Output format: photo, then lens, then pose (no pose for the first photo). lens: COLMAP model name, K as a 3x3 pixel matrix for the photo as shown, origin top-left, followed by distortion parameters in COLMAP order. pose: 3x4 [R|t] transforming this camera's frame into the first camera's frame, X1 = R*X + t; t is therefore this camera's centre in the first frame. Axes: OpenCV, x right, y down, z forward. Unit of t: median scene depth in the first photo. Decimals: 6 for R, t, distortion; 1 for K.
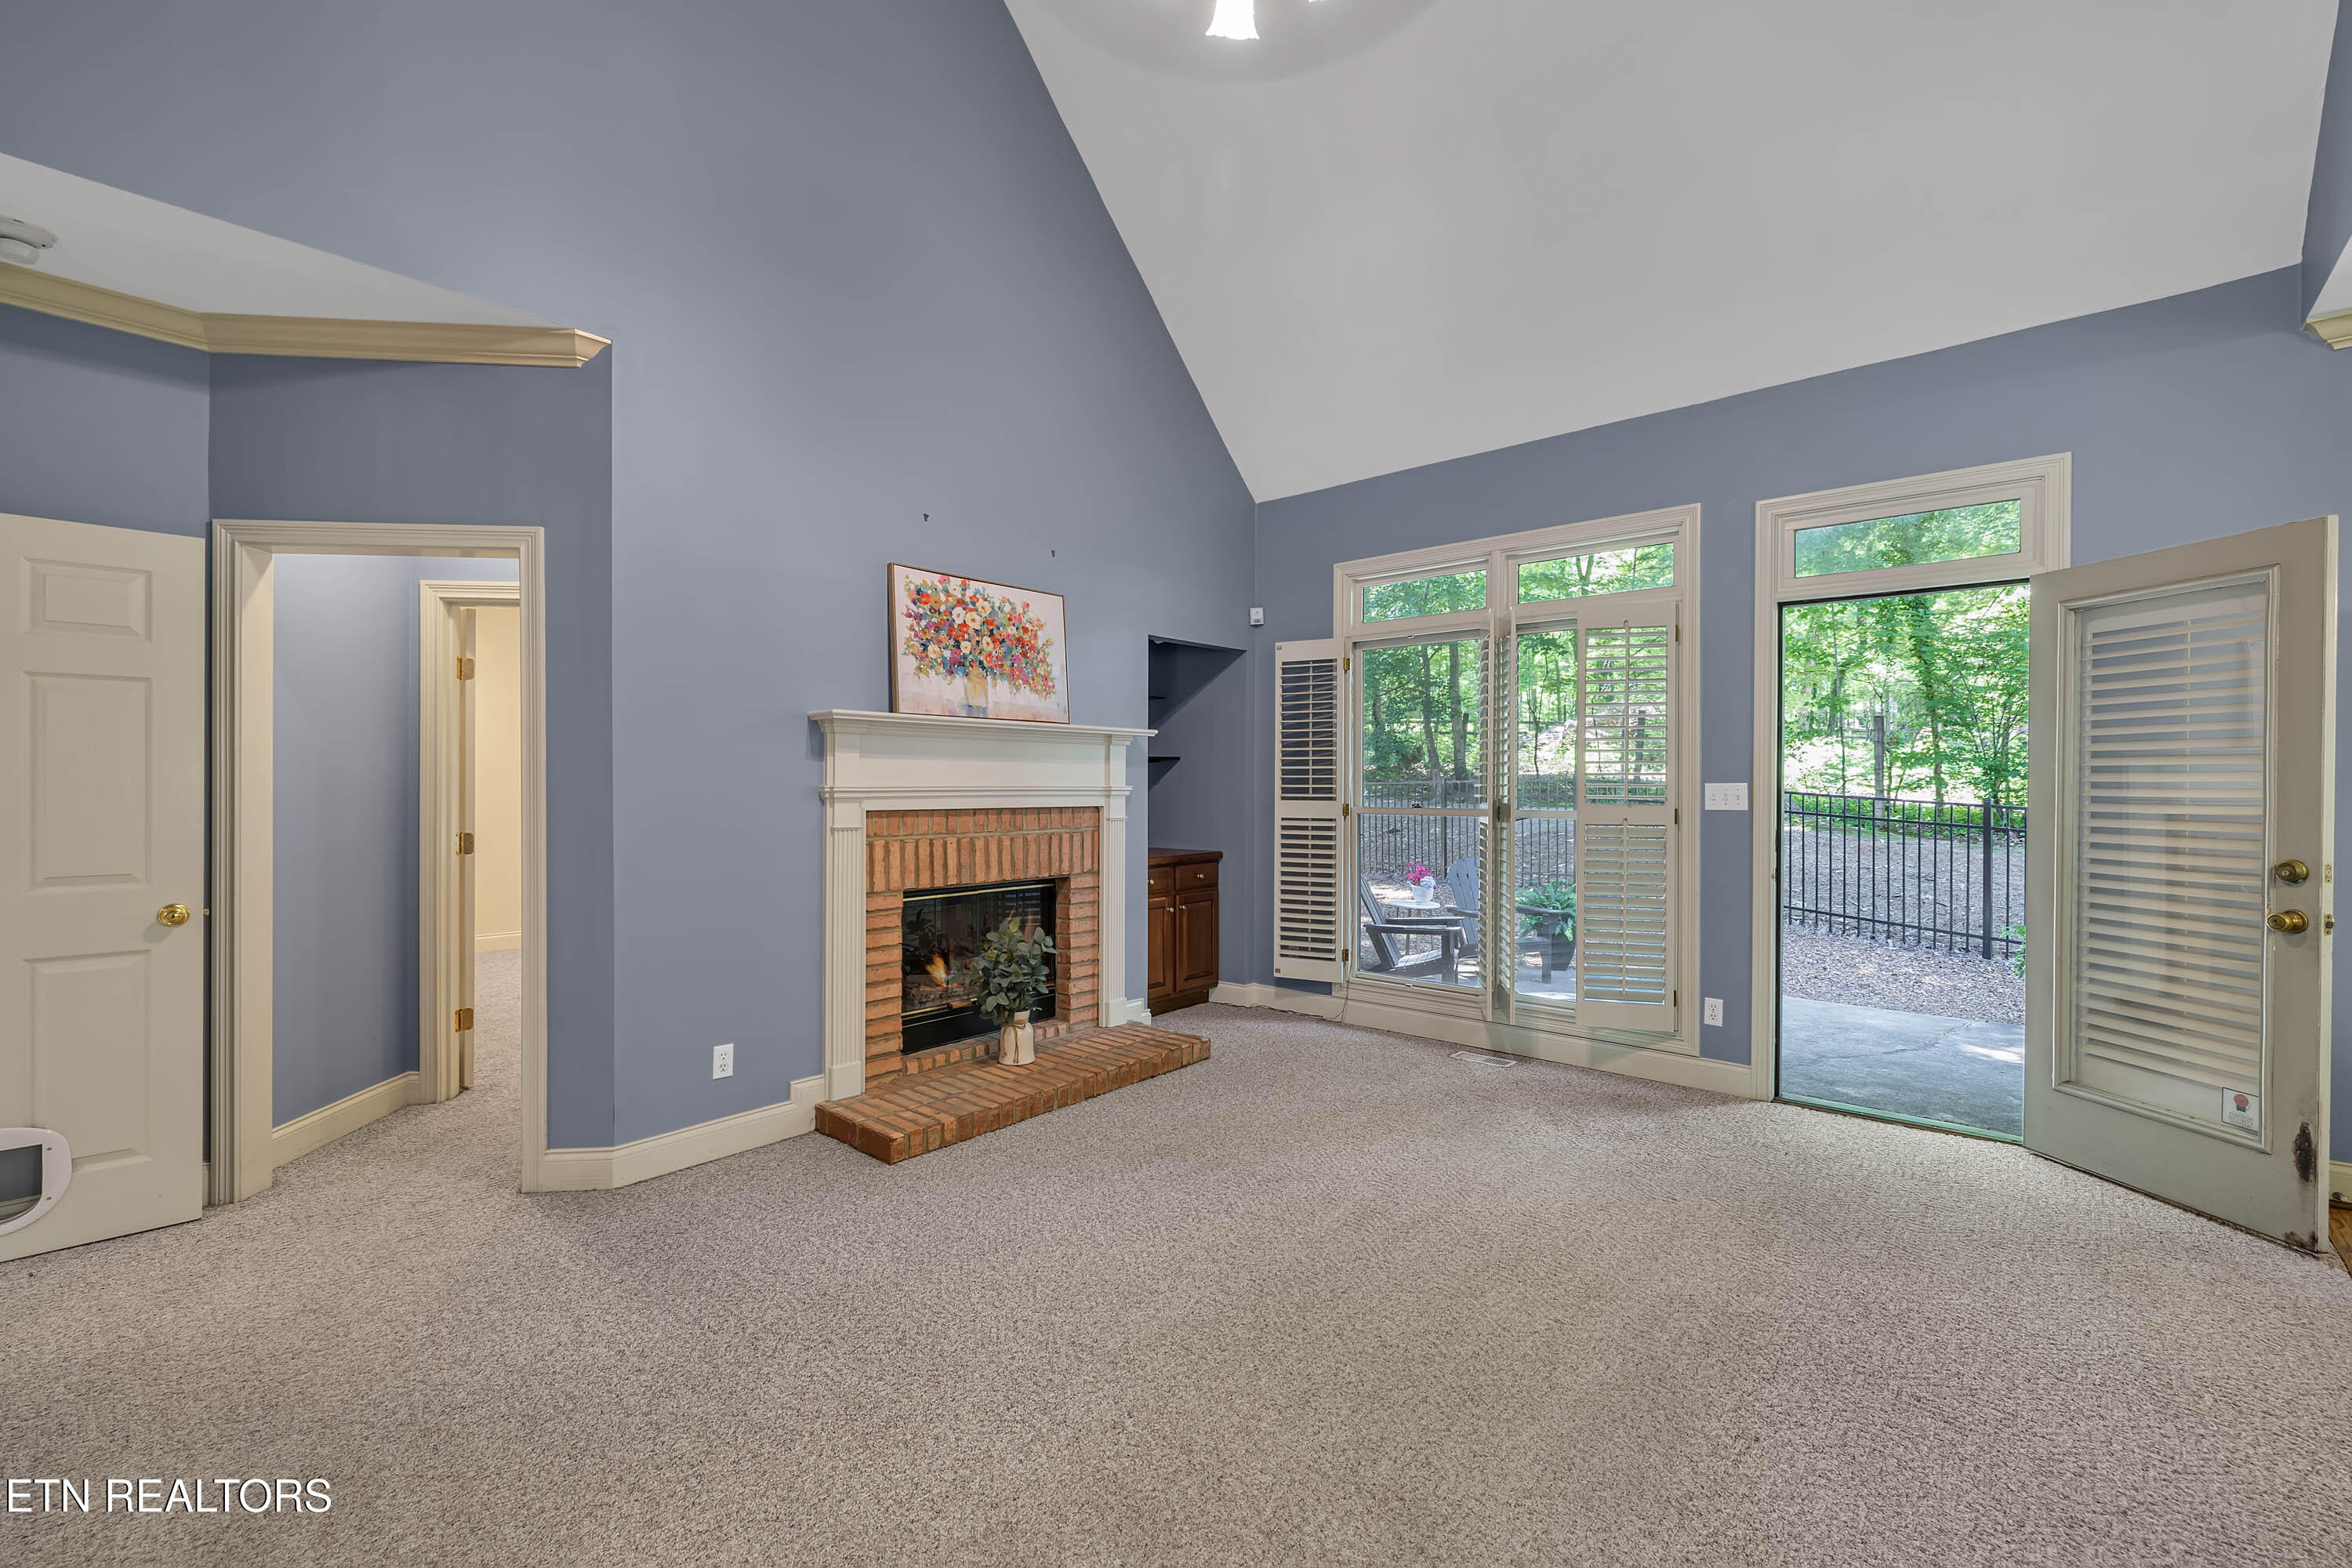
lens RADIAL K [[982.9, 0, 1176.5], [0, 982.9, 793.5], [0, 0, 1]] dist [-0.001452, 0.000165]
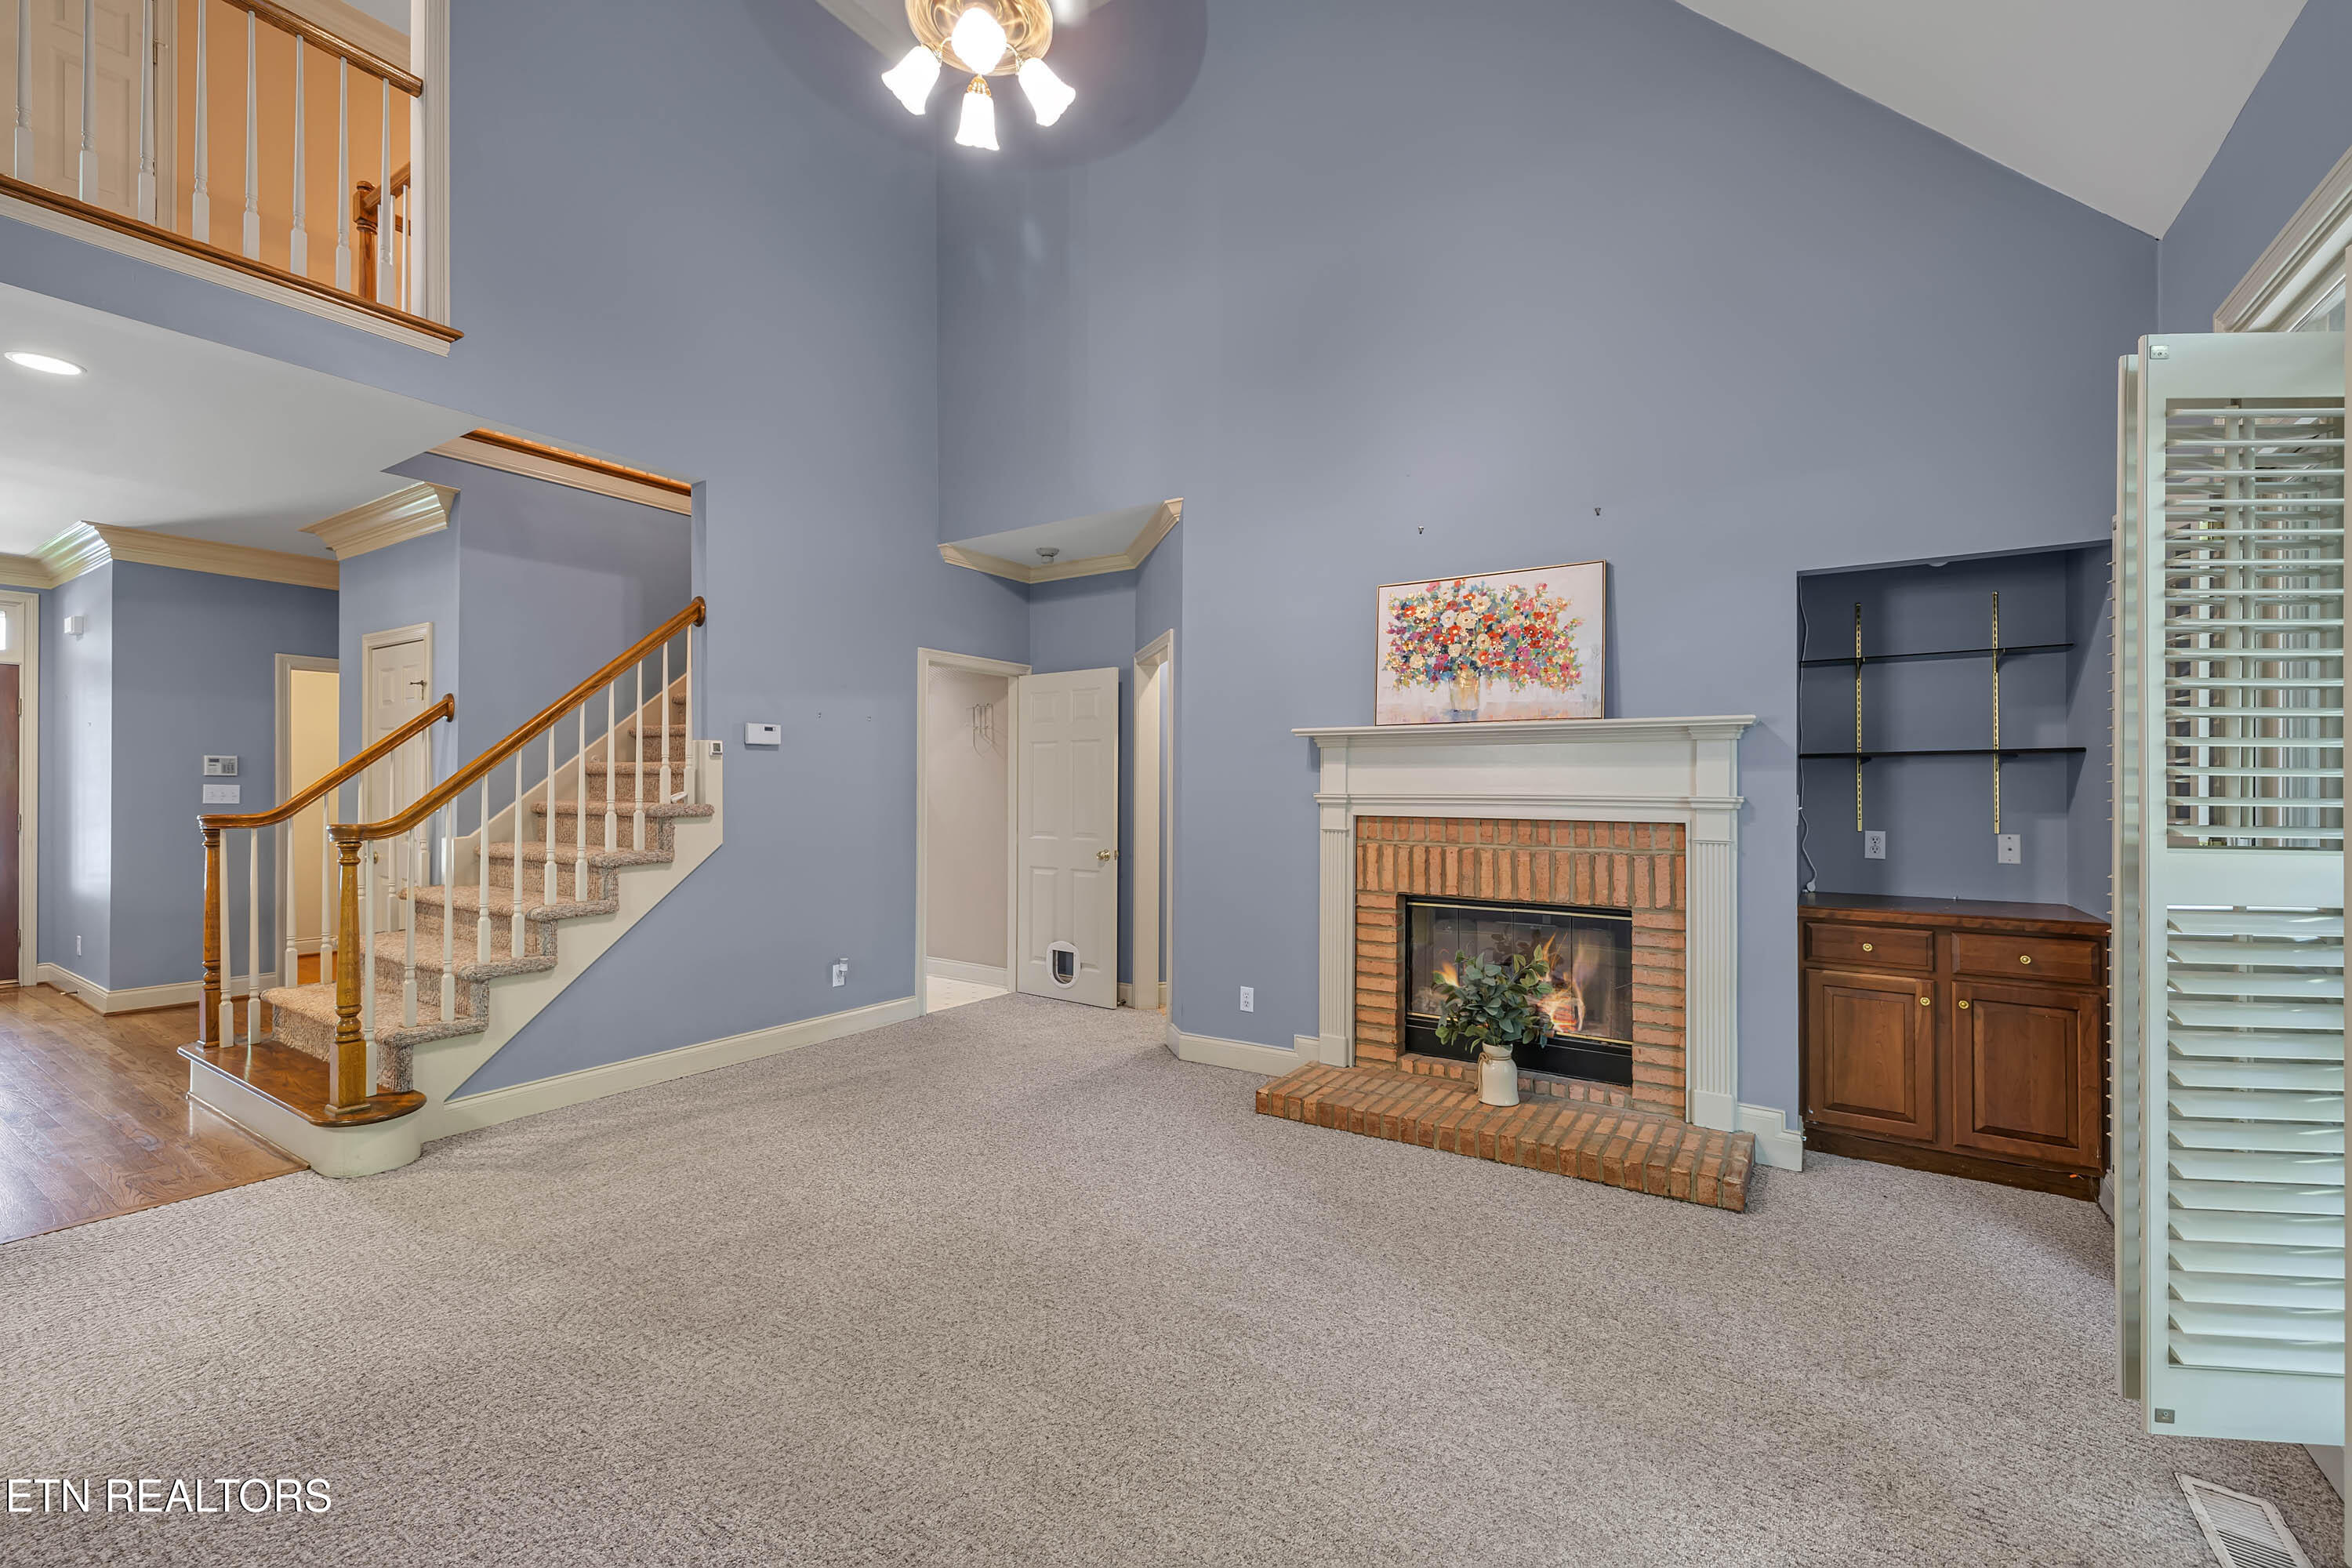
lens RADIAL K [[982.9, 0, 1176.5], [0, 982.9, 793.5], [0, 0, 1]] dist [-0.001452, 0.000165]
pose [[0.138471, 0.003640, -0.990360, 0.708618], [-0.014505, 0.999893, 0.001647, -0.005826], [0.990260, 0.014137, 0.138509, 0.601169]]
